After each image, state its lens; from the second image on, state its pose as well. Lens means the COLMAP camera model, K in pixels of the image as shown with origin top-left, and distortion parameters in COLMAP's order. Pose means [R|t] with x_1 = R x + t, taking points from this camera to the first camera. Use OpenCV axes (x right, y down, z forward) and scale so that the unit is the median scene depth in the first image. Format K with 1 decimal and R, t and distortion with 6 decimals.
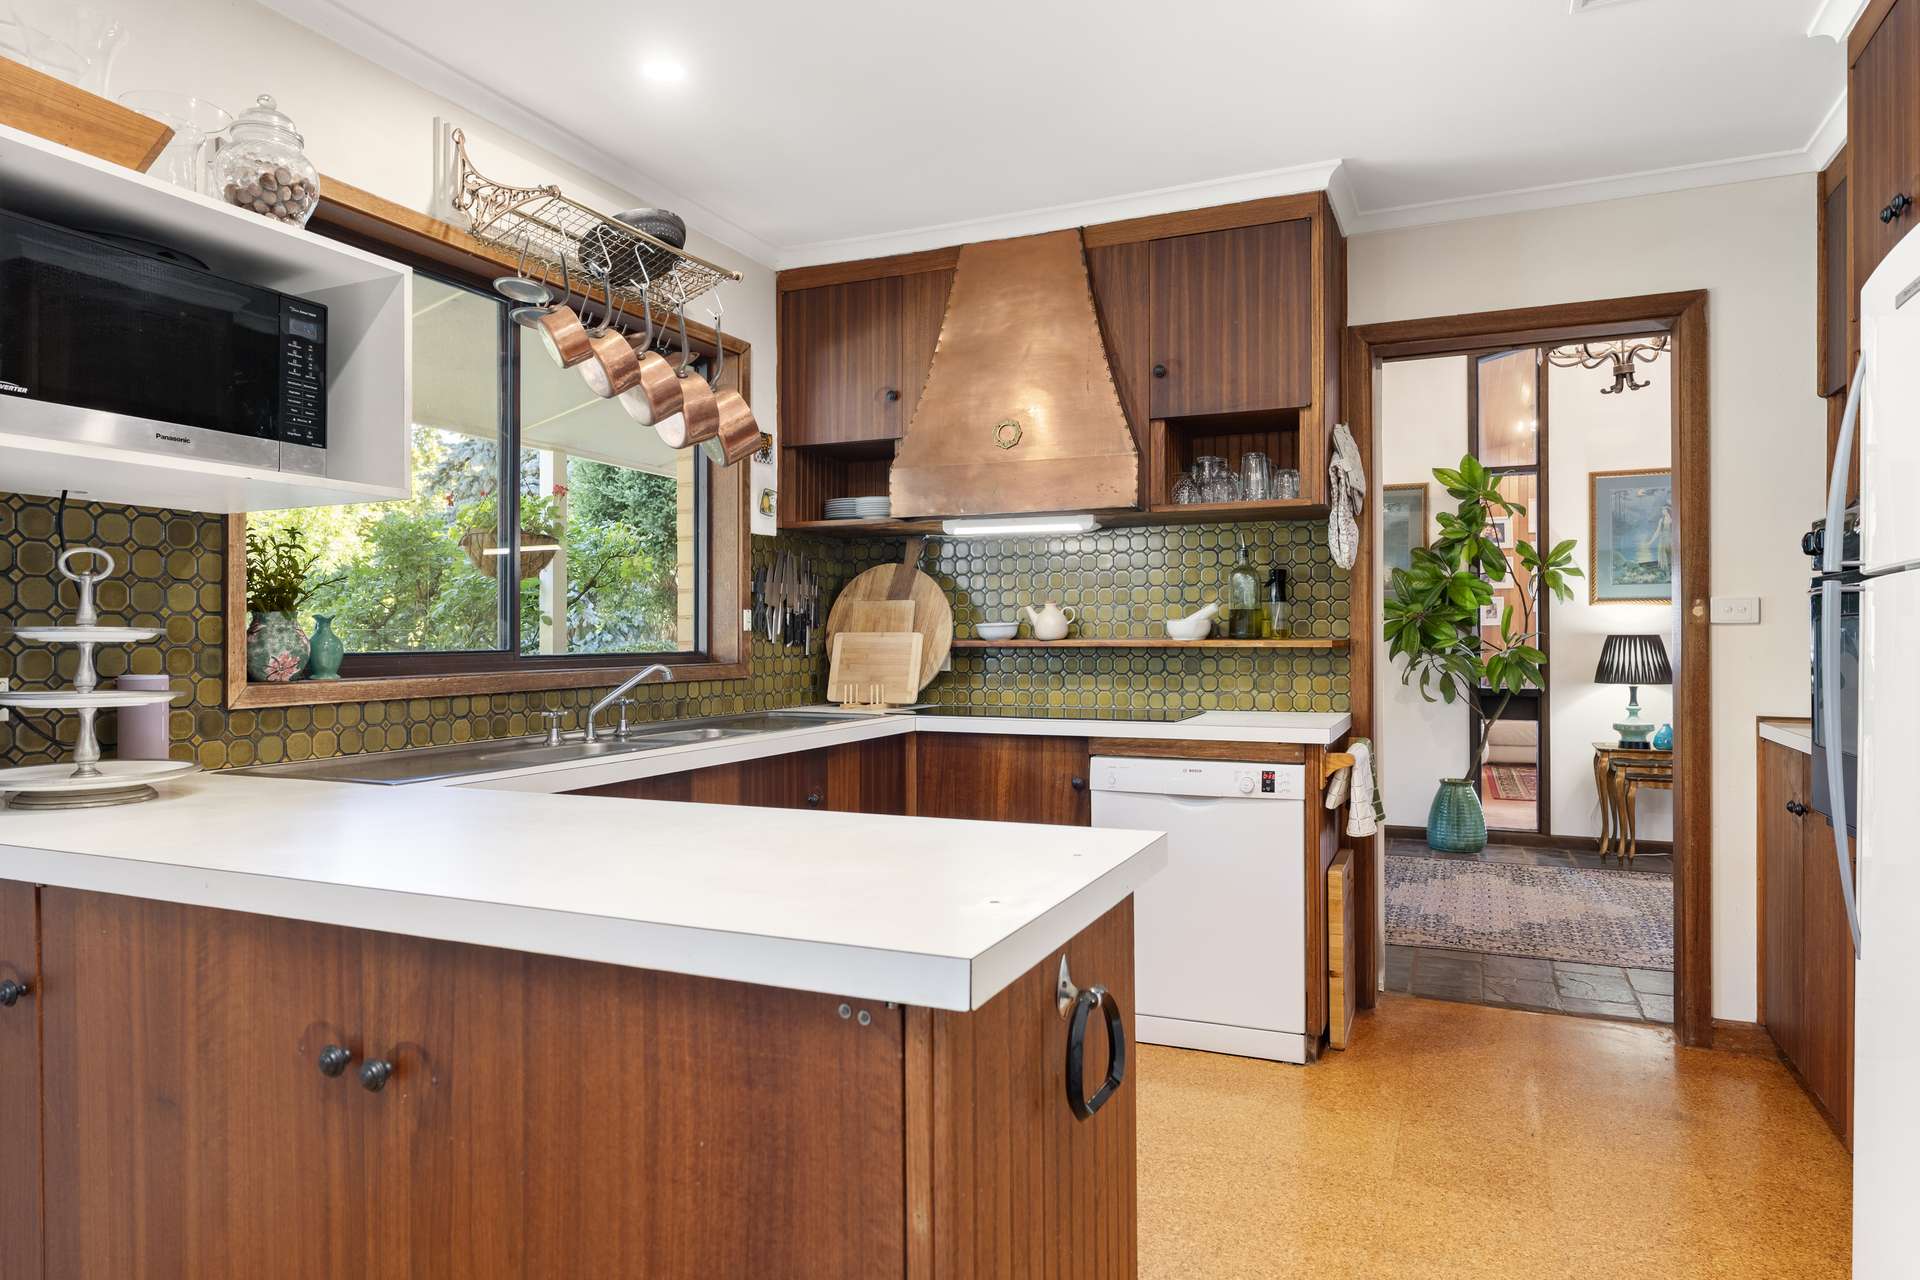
lens RADIAL K [[1169.9, 0, 959.3], [0, 1169.9, 636.1], [0, 0, 1]] dist [-0.003110, 0.000276]
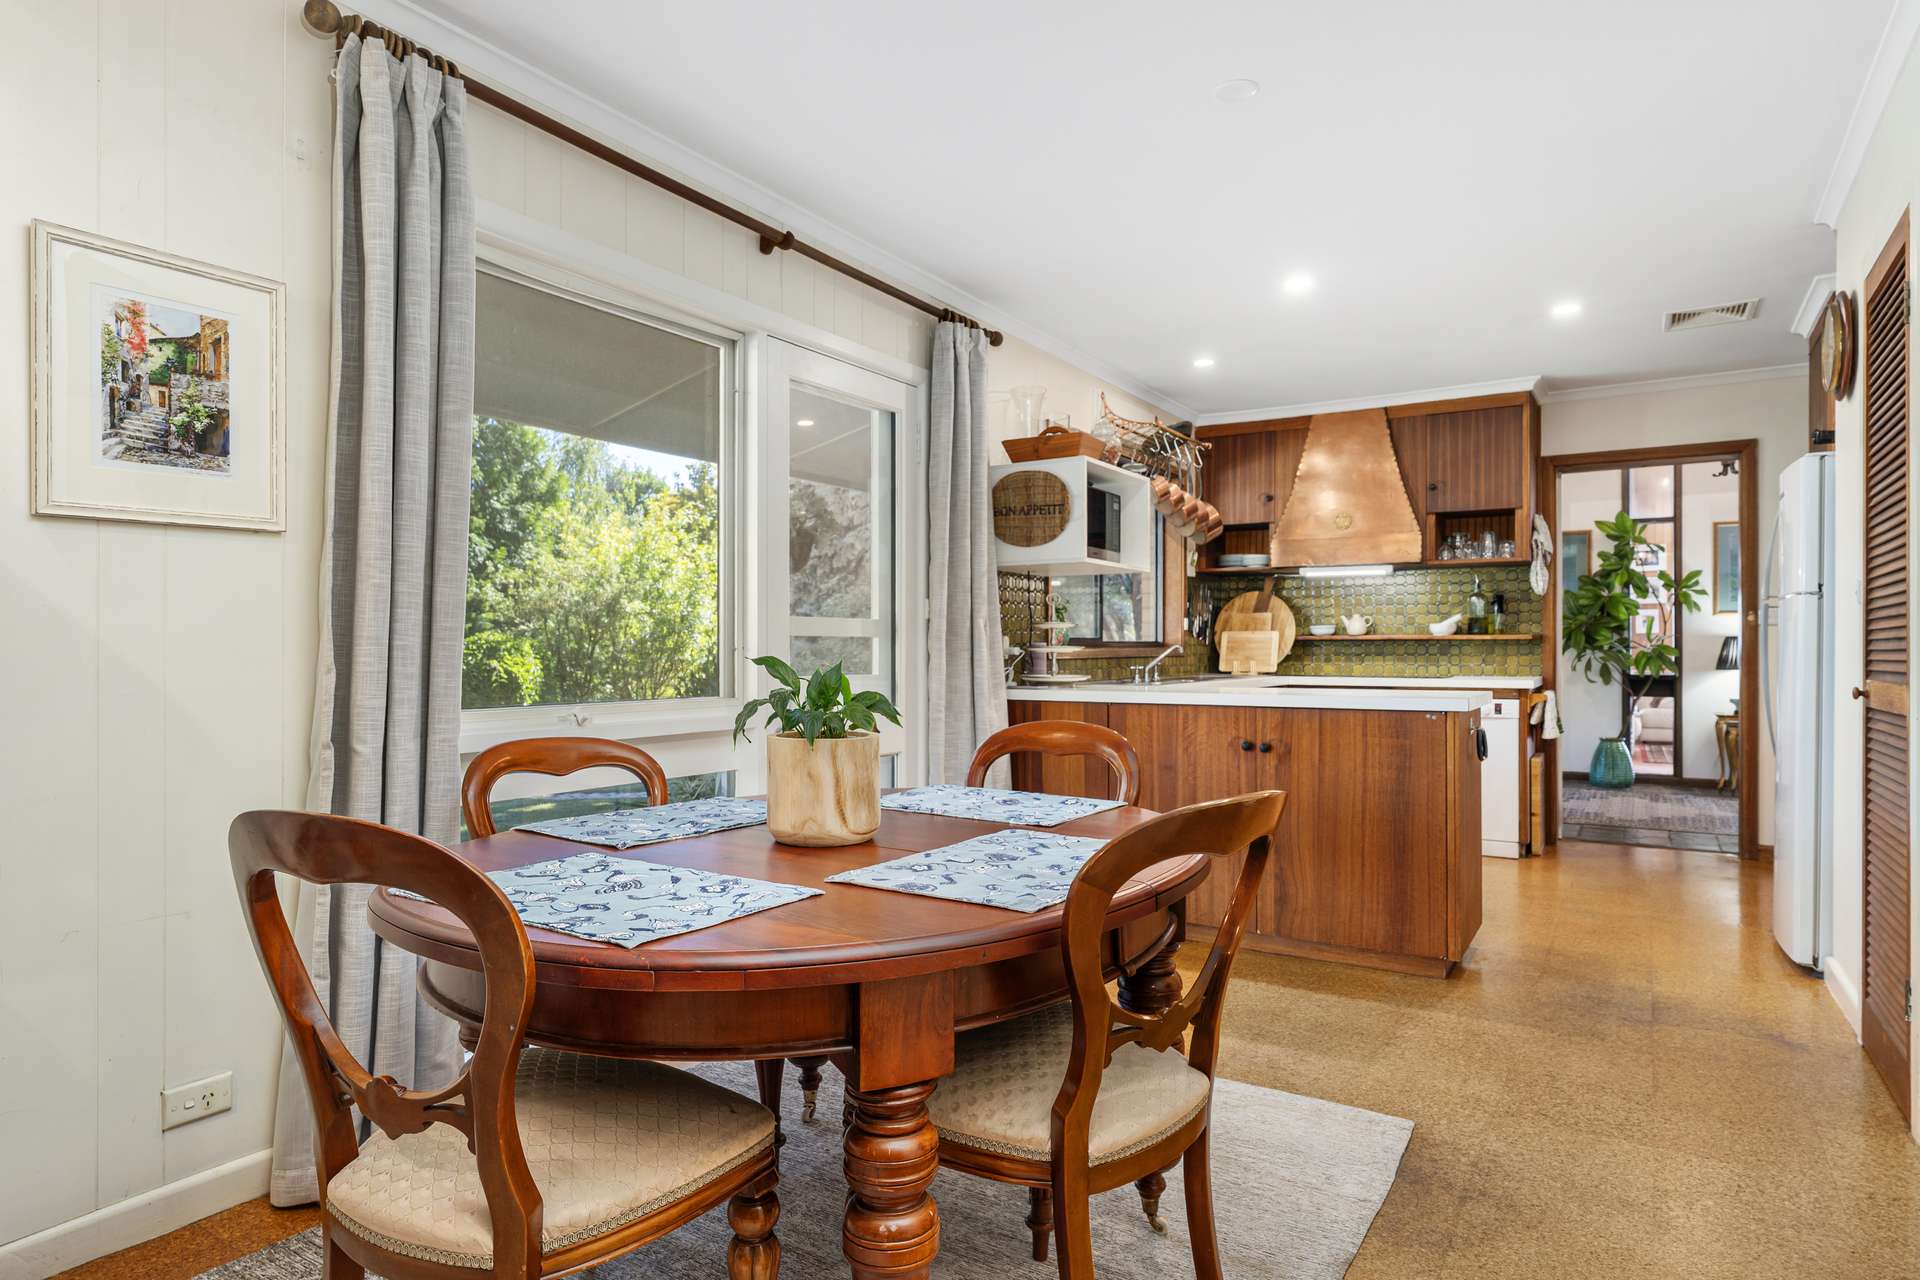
lens RADIAL K [[1091.3, 0, 963.8], [0, 1091.3, 646.7], [0, 0, 1]] dist [-0.001837, 0.000582]
pose [[0.989940, 0.002914, -0.141455, -0.281856], [-0.003029, 0.999995, -0.000601, 0.023711], [0.141452, 0.001023, 0.989945, -0.713686]]
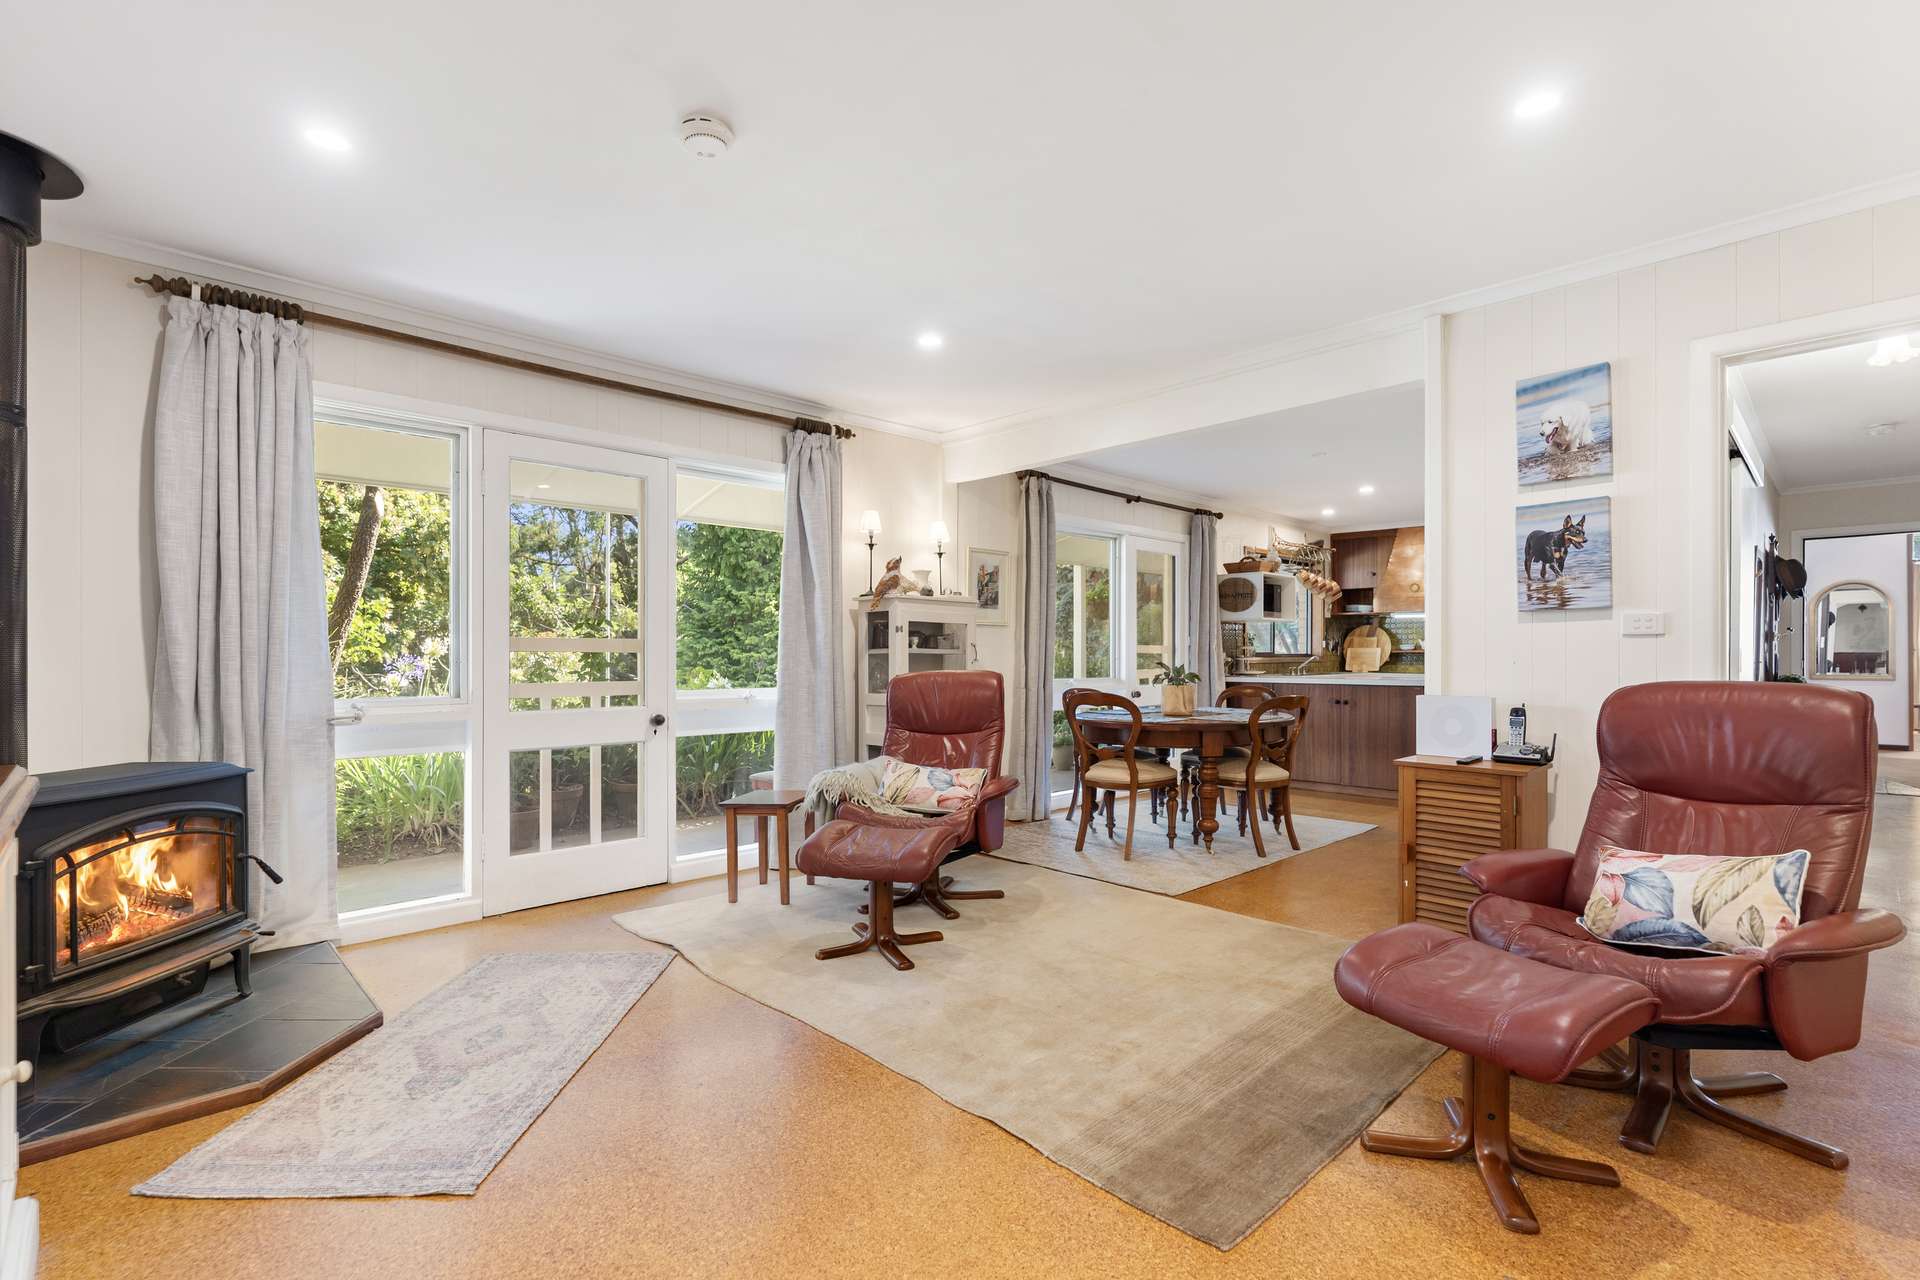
lens RADIAL K [[878.3, 0, 964.6], [0, 878.3, 653.5], [0, 0, 1]] dist [-0.003658, -0.000689]
pose [[0.930013, 0.003947, -0.367507, -0.214994], [-0.003592, 0.999992, 0.001650, 0.012488], [0.367510, -0.000214, 0.930019, -1.669717]]
